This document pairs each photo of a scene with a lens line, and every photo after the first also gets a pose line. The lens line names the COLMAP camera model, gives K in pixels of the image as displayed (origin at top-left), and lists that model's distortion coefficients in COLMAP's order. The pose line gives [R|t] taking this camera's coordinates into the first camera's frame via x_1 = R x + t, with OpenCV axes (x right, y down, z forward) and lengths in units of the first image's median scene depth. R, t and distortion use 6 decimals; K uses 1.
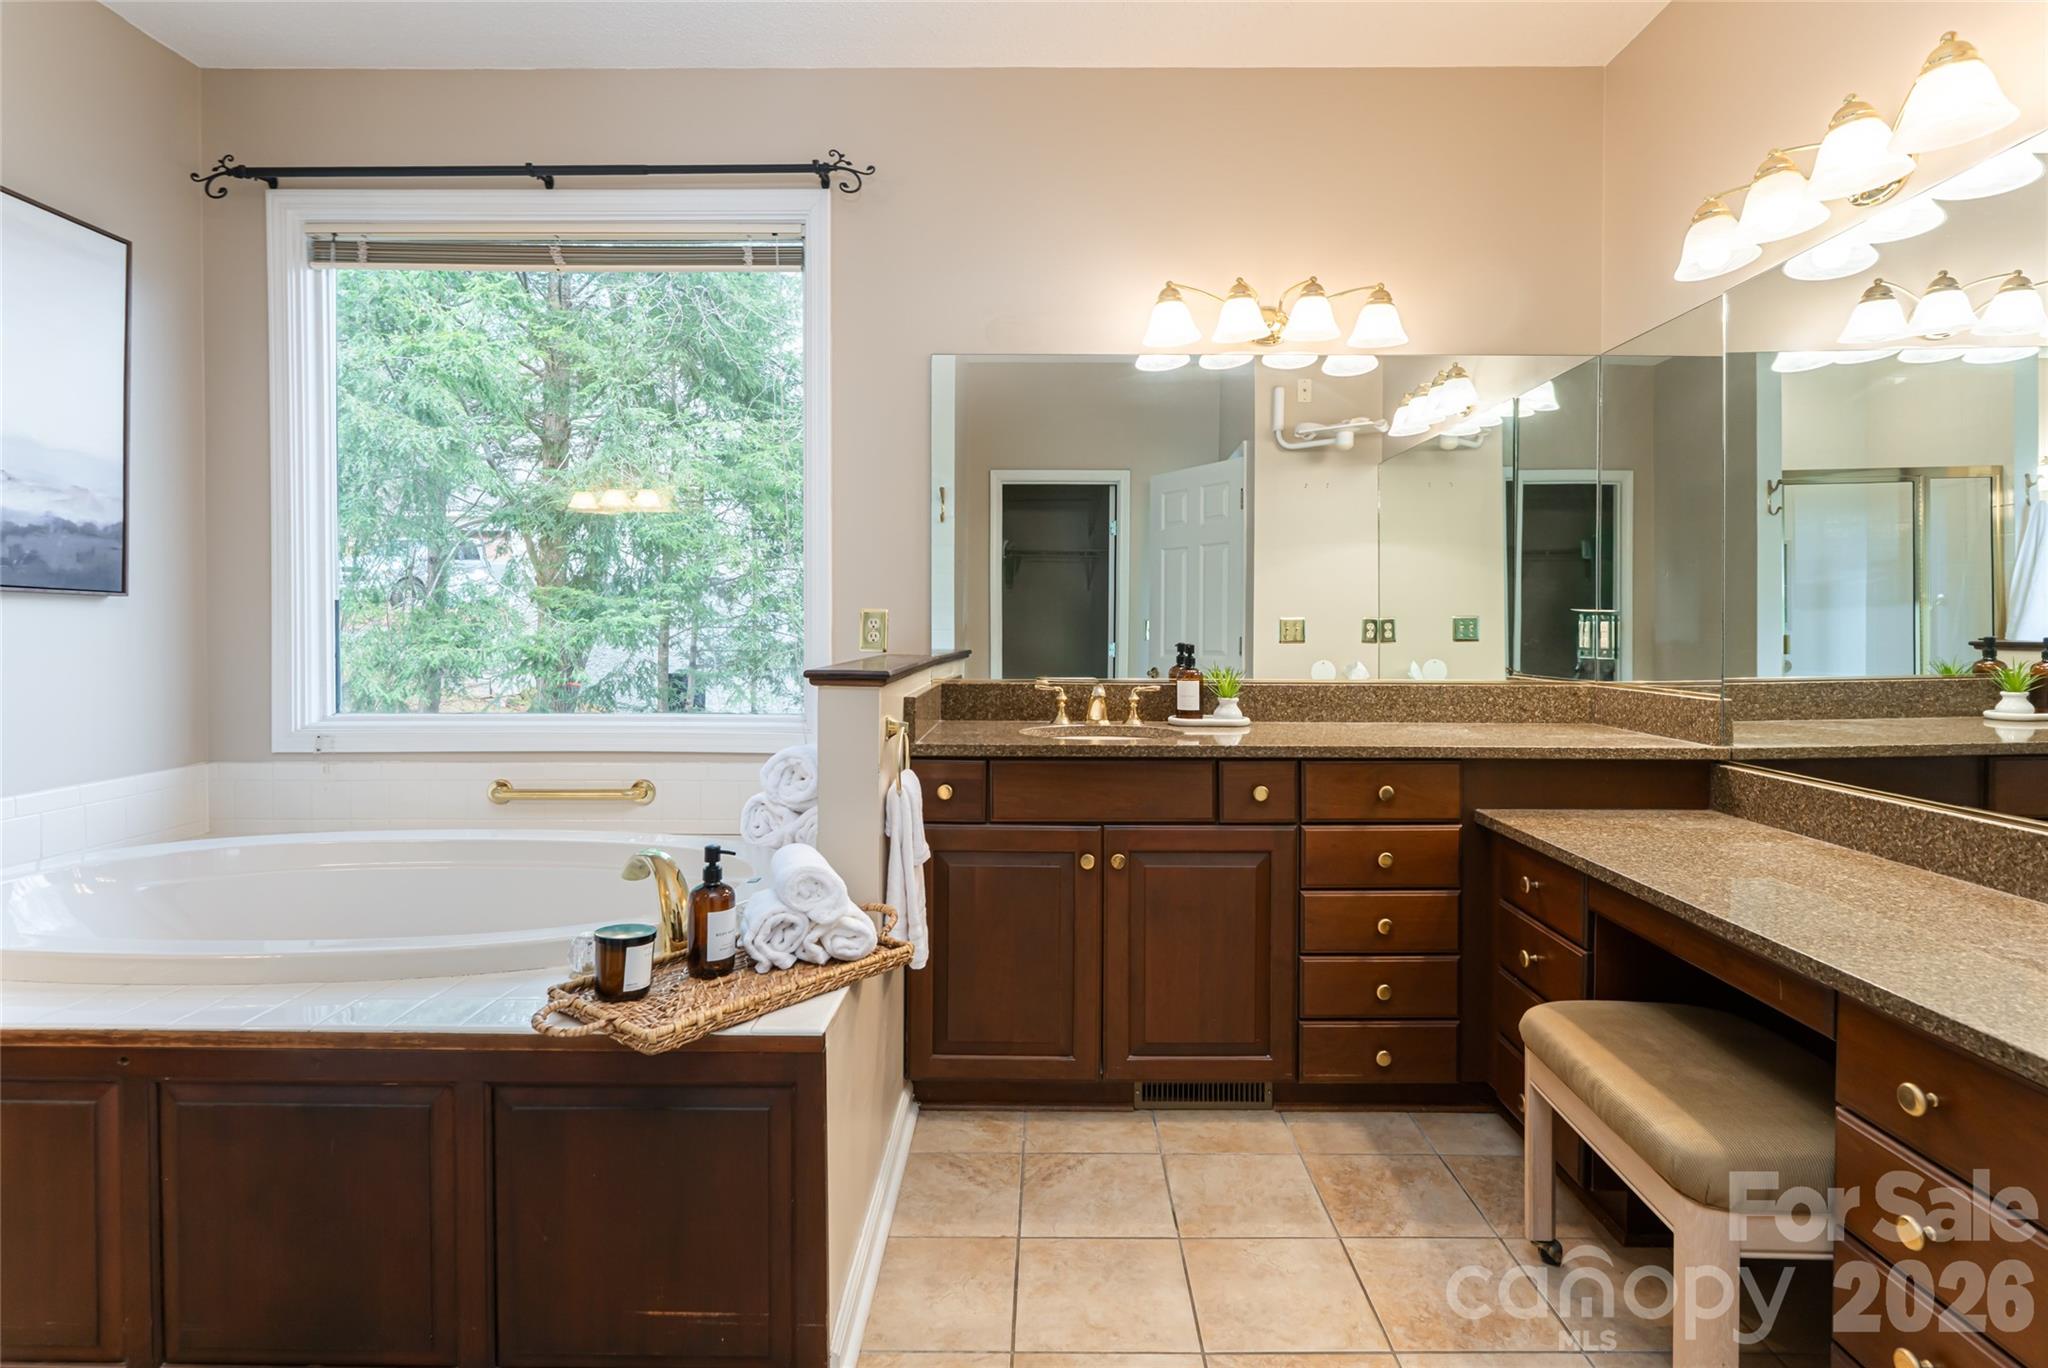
lens RADIAL K [[1011.7, 0, 1051.1], [0, 1011.7, 647.3], [0, 0, 1]] dist [-0.003768, -0.001133]
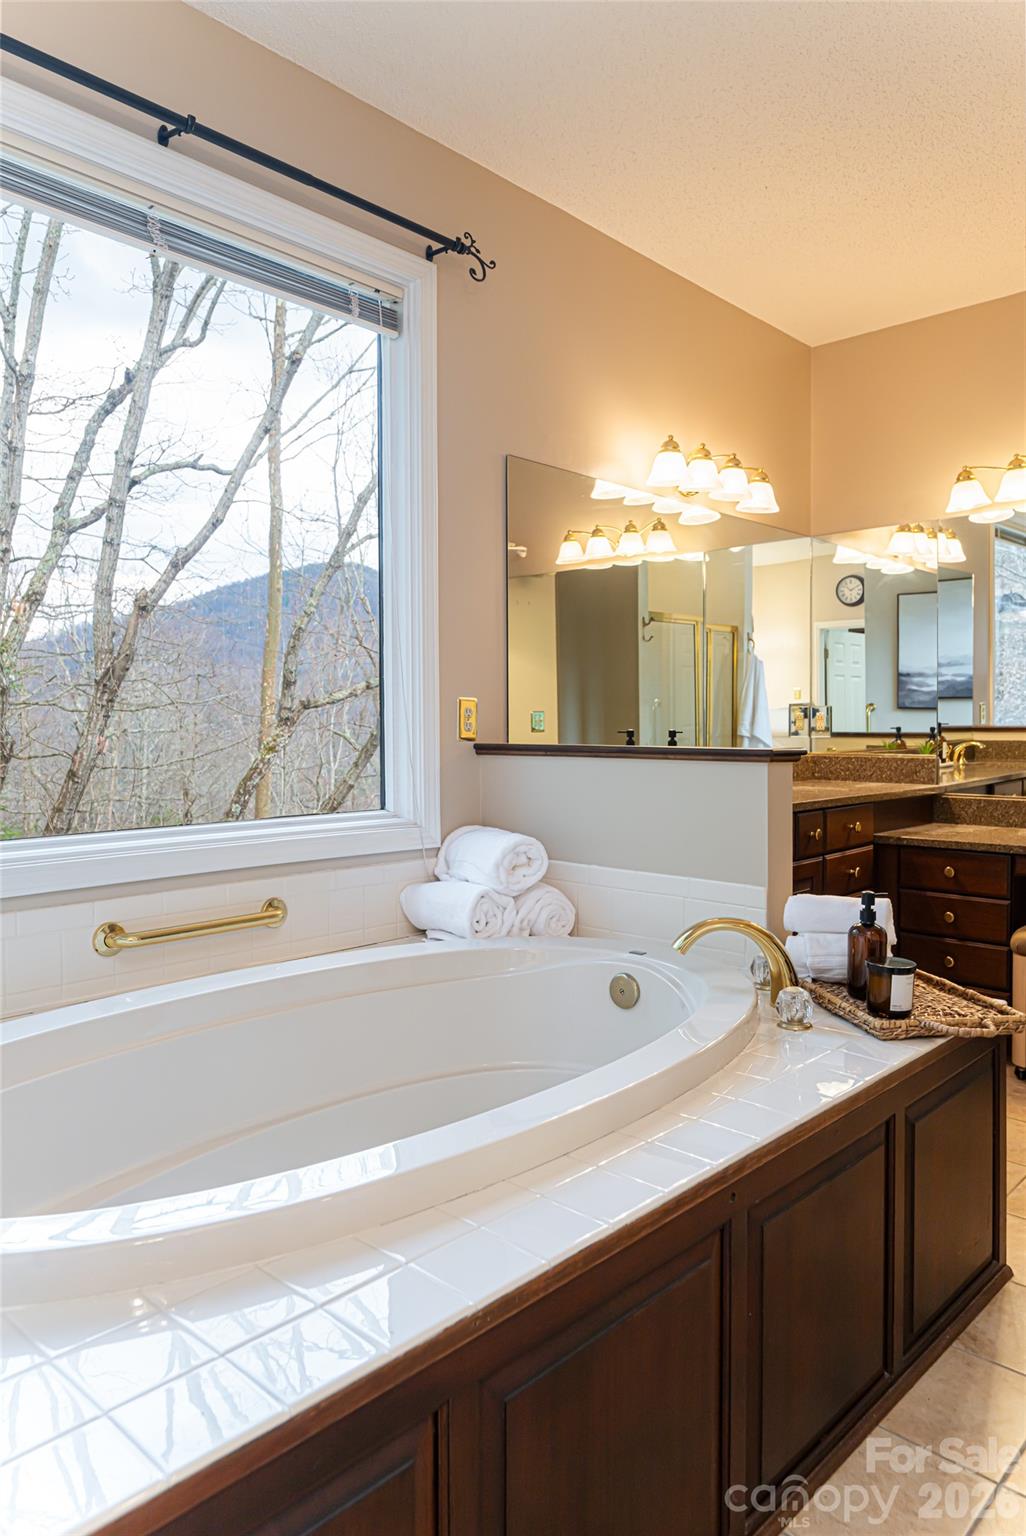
lens RADIAL K [[1024.8, 0, 510.8], [0, 1024.8, 749.3], [0, 0, 1]] dist [-0.005349, -0.002309]
pose [[0.682433, -0.022016, 0.730617, -0.939374], [0.021571, 0.999718, 0.009977, 0.004114], [-0.730630, 0.008952, 0.682715, 0.293715]]
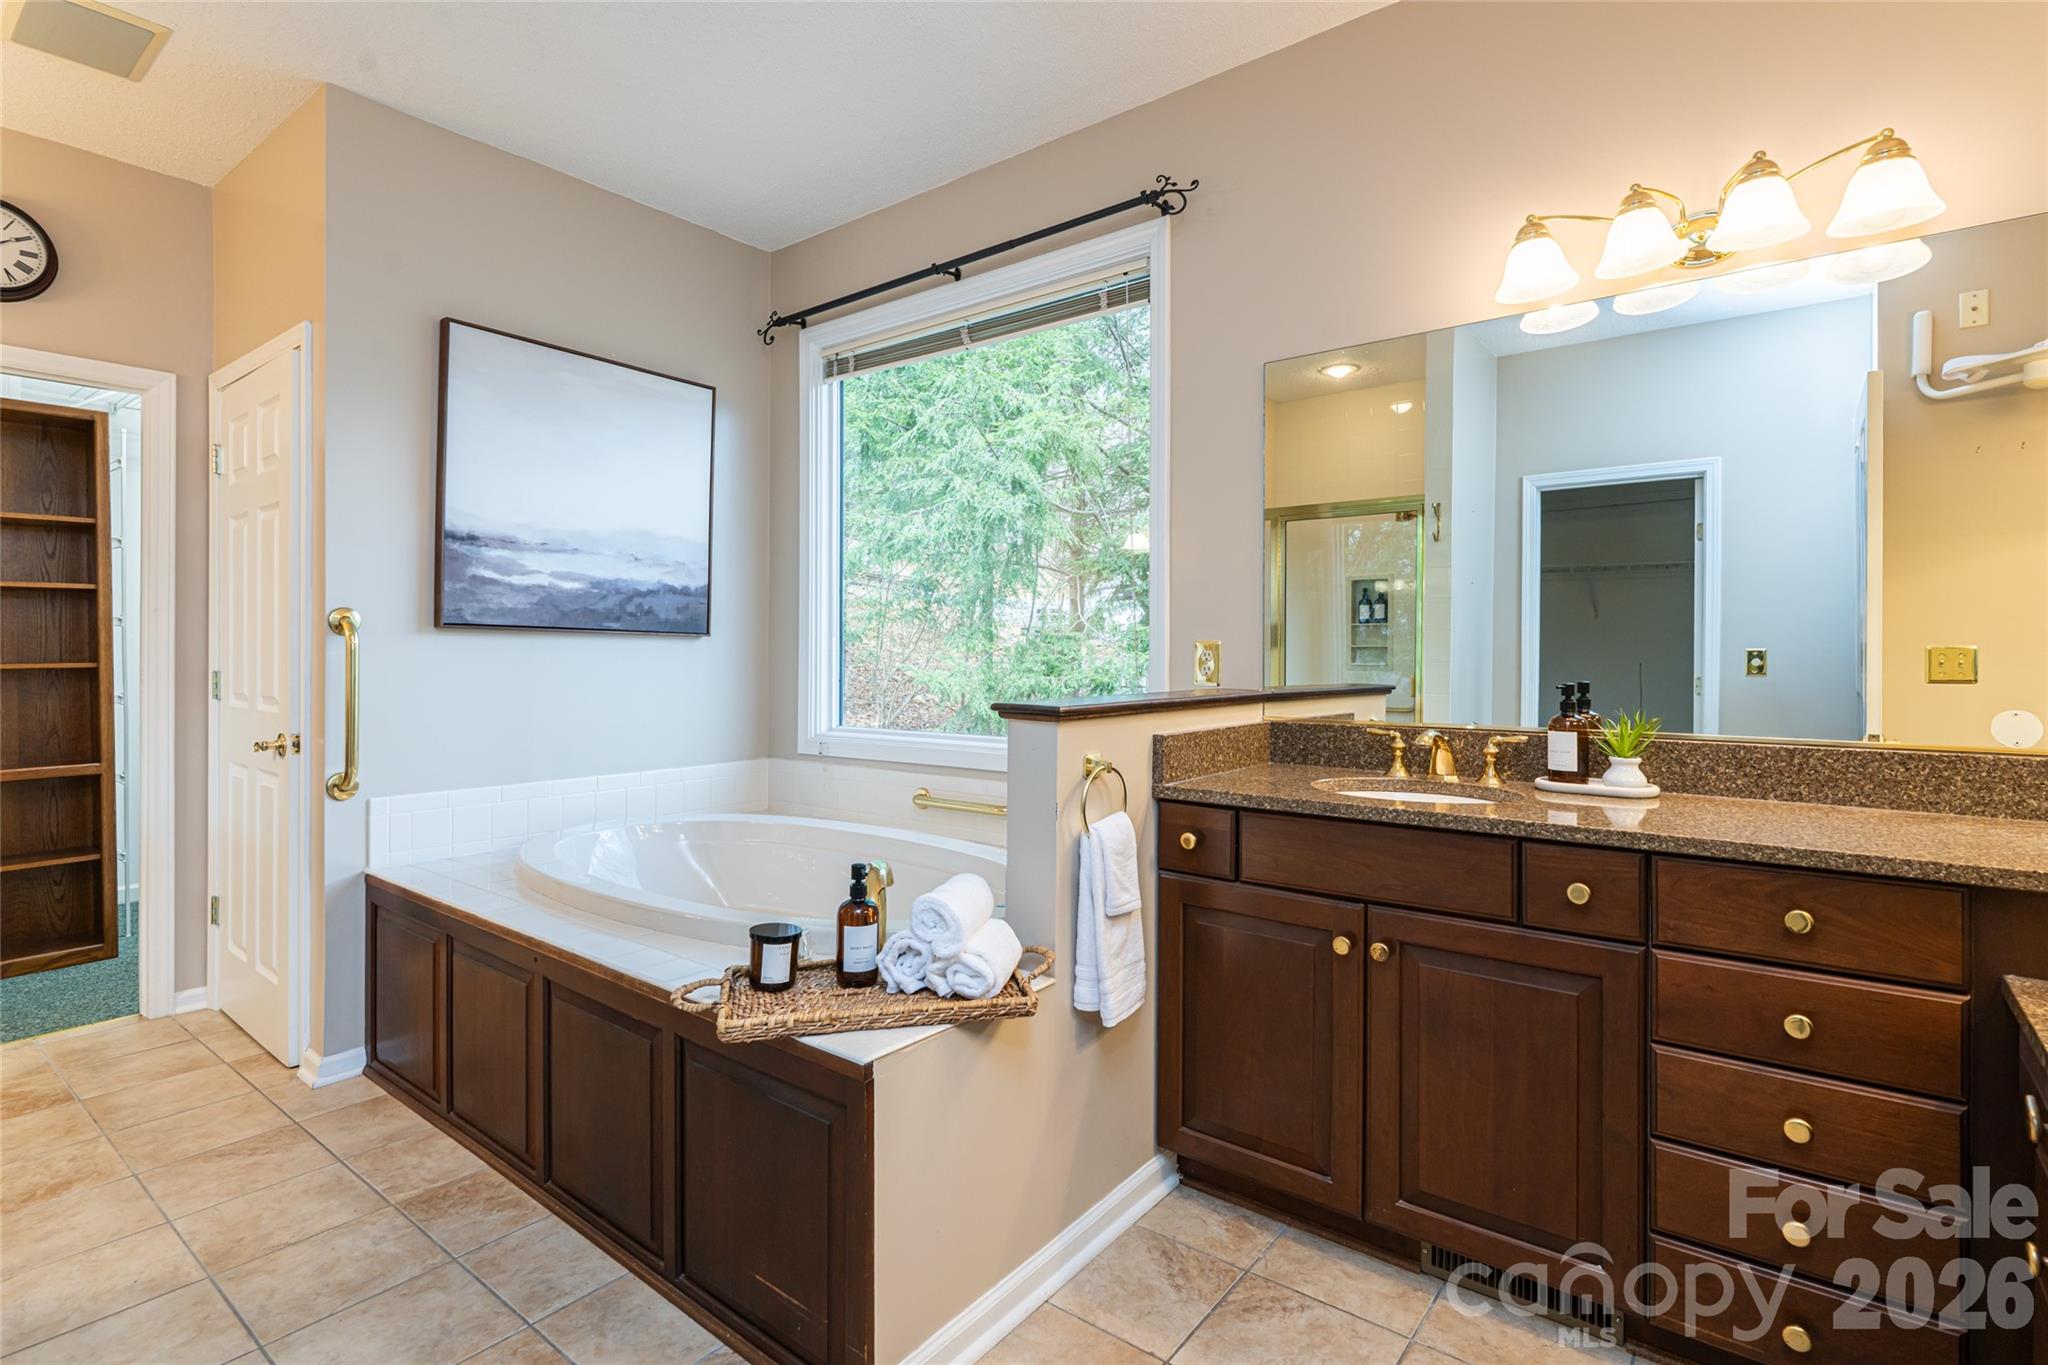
lens RADIAL K [[985.7, 0, 1025.7], [0, 985.7, 660.1], [0, 0, 1]] dist [-0.003227, -0.000623]
pose [[0.789411, 0.002535, -0.613860, 0.274490], [-0.013786, 0.999812, -0.013599, -0.004914], [0.613710, 0.019197, 0.789298, 0.172824]]
